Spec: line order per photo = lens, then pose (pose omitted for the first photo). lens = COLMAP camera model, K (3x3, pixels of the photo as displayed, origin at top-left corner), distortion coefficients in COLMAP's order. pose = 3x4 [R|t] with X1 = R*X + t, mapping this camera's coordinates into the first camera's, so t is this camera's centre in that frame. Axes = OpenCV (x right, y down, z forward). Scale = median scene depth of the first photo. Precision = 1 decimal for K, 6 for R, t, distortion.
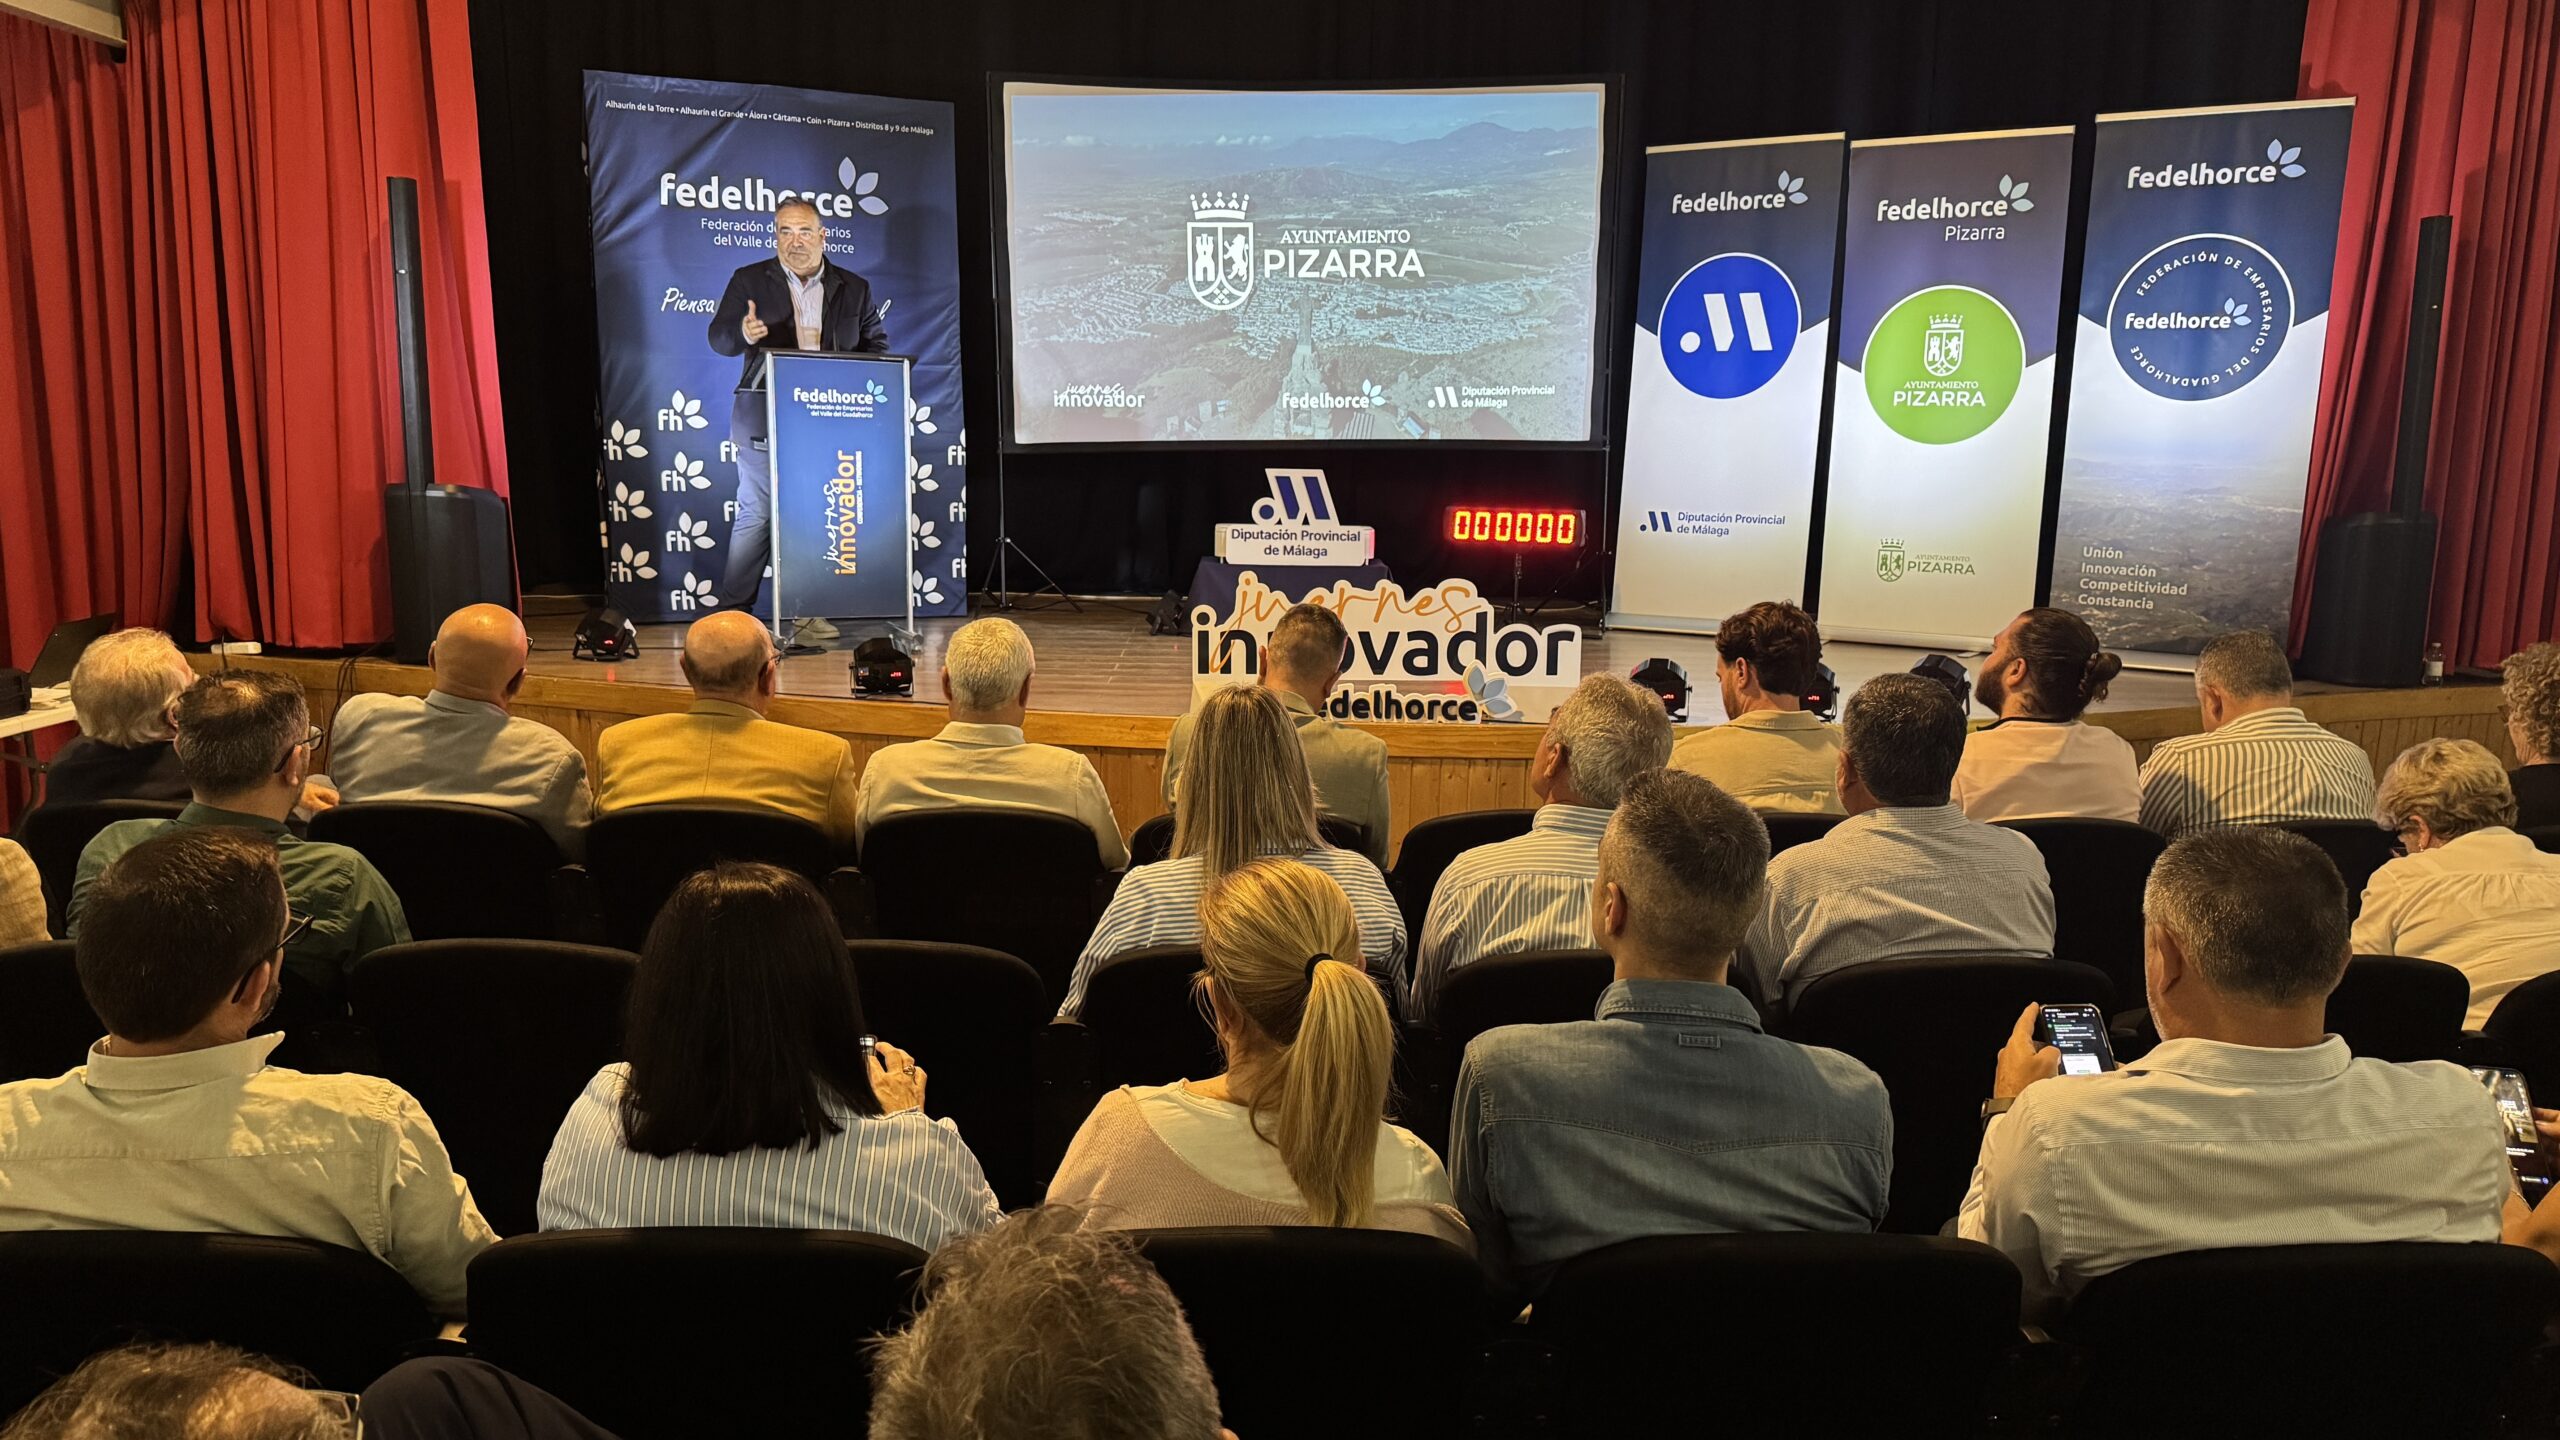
lens RADIAL K [[1824.8, 0, 1289.2], [0, 1824.8, 733.3], [0, 0, 1]] dist [0.086665, -0.077223]
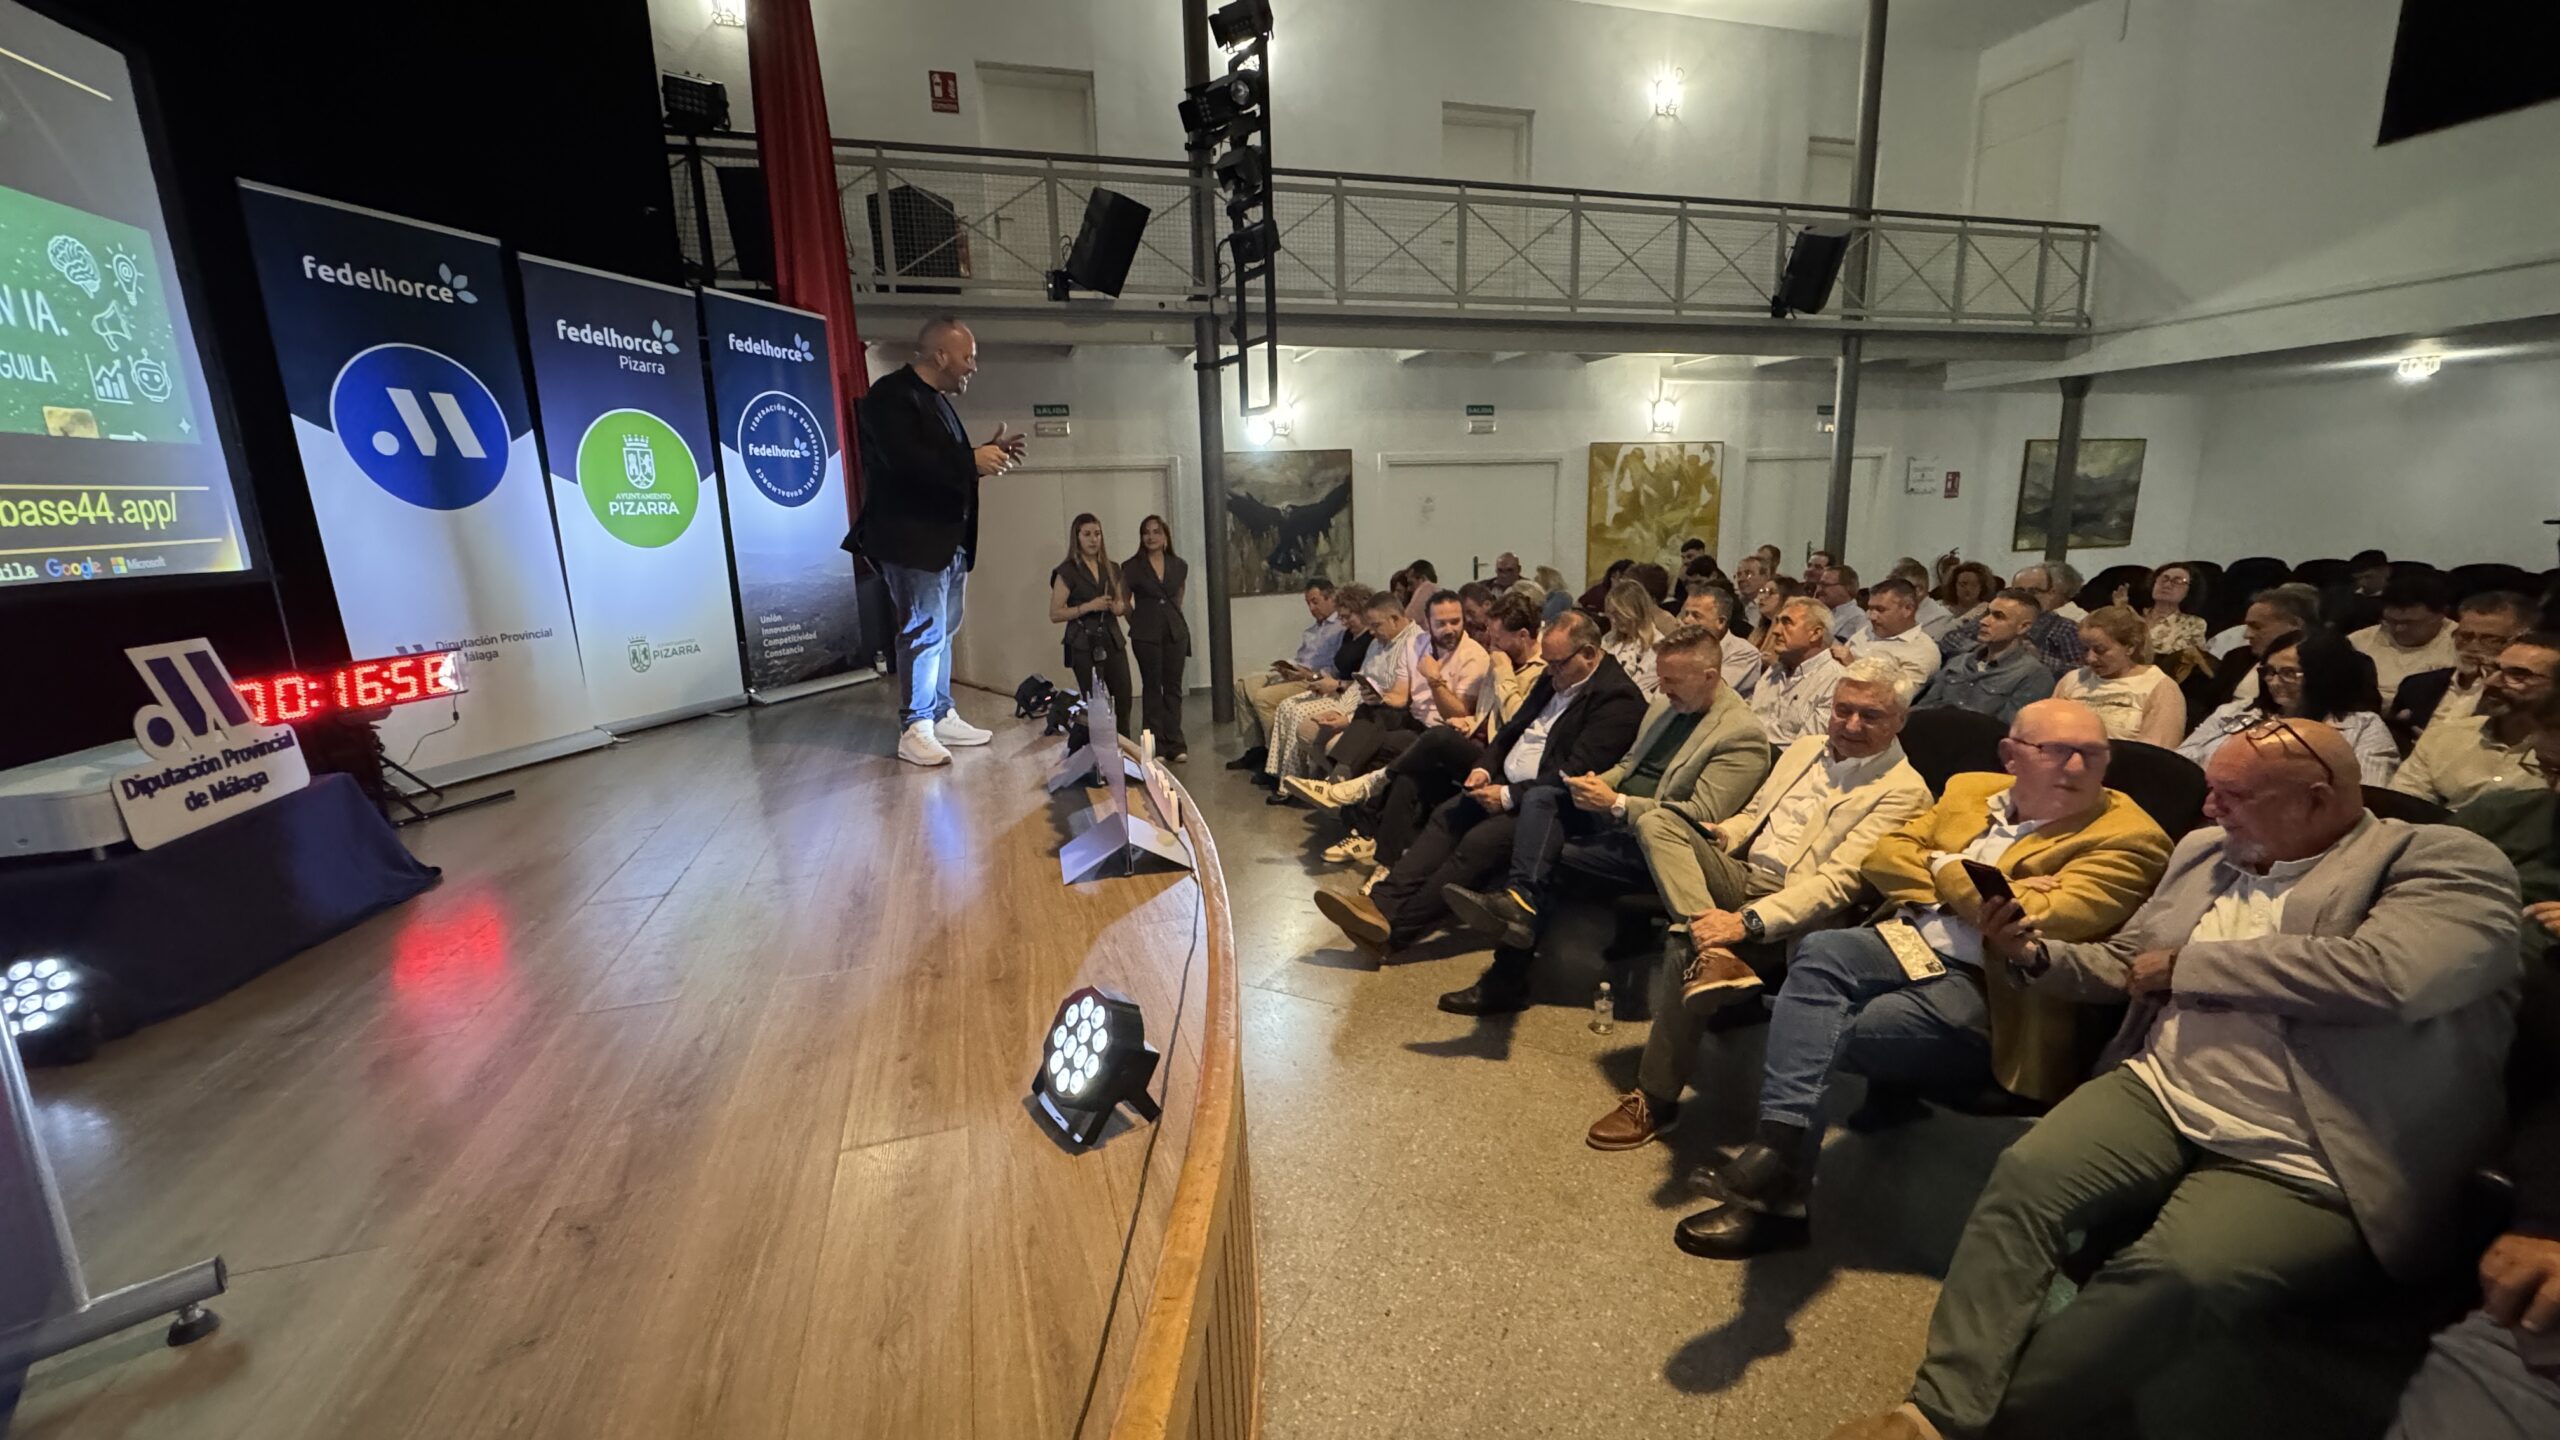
lens RADIAL K [[1018.5, 0, 1283.6], [0, 1018.5, 721.3], [0, 0, 1]] dist [-0.000467, 0.000463]
pose [[-0.267617, -0.202340, 0.942040, -0.379575], [0.196694, 0.945640, 0.258990, -0.142097], [-0.943235, 0.254604, -0.213270, 0.797973]]
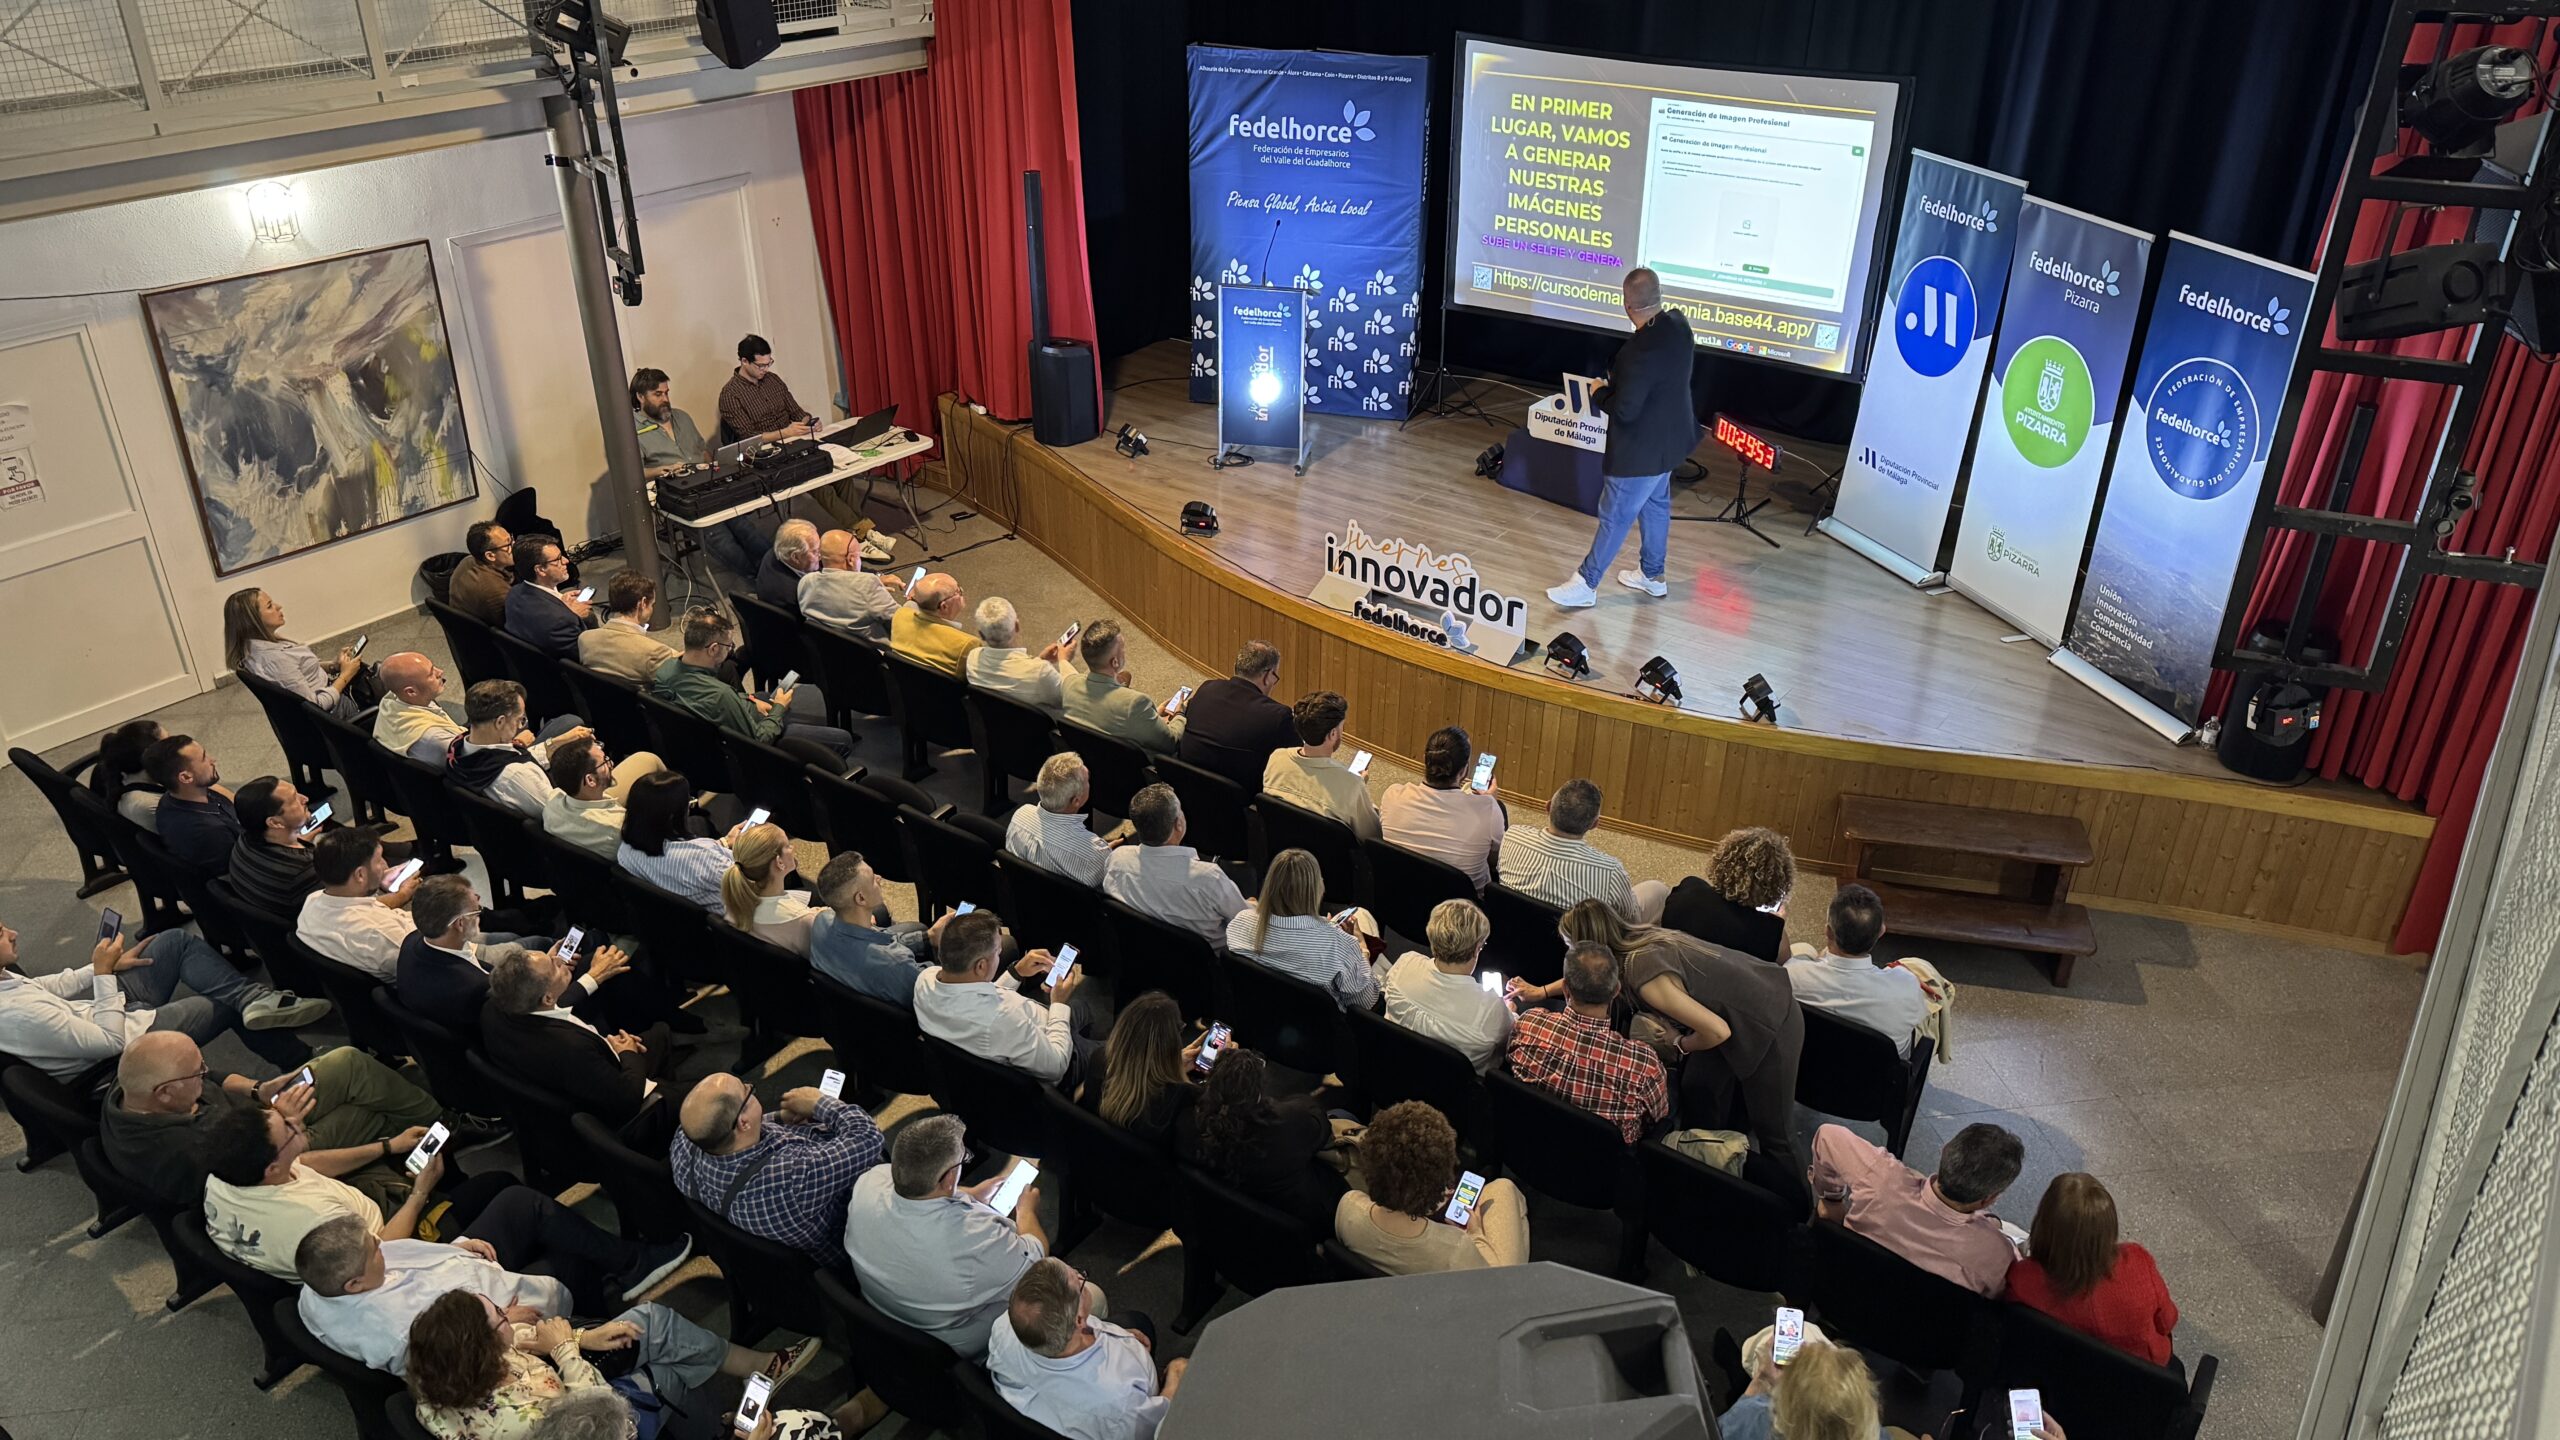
lens RADIAL K [[1824.8, 0, 1263.6], [0, 1824.8, 755.6], [0, 0, 1]] dist [0.086665, -0.077223]
pose [[0.788660, 0.293722, -0.540132, 0.666103], [-0.099831, 0.928025, 0.358892, -0.365460], [0.606670, -0.229122, 0.761219, -0.263035]]
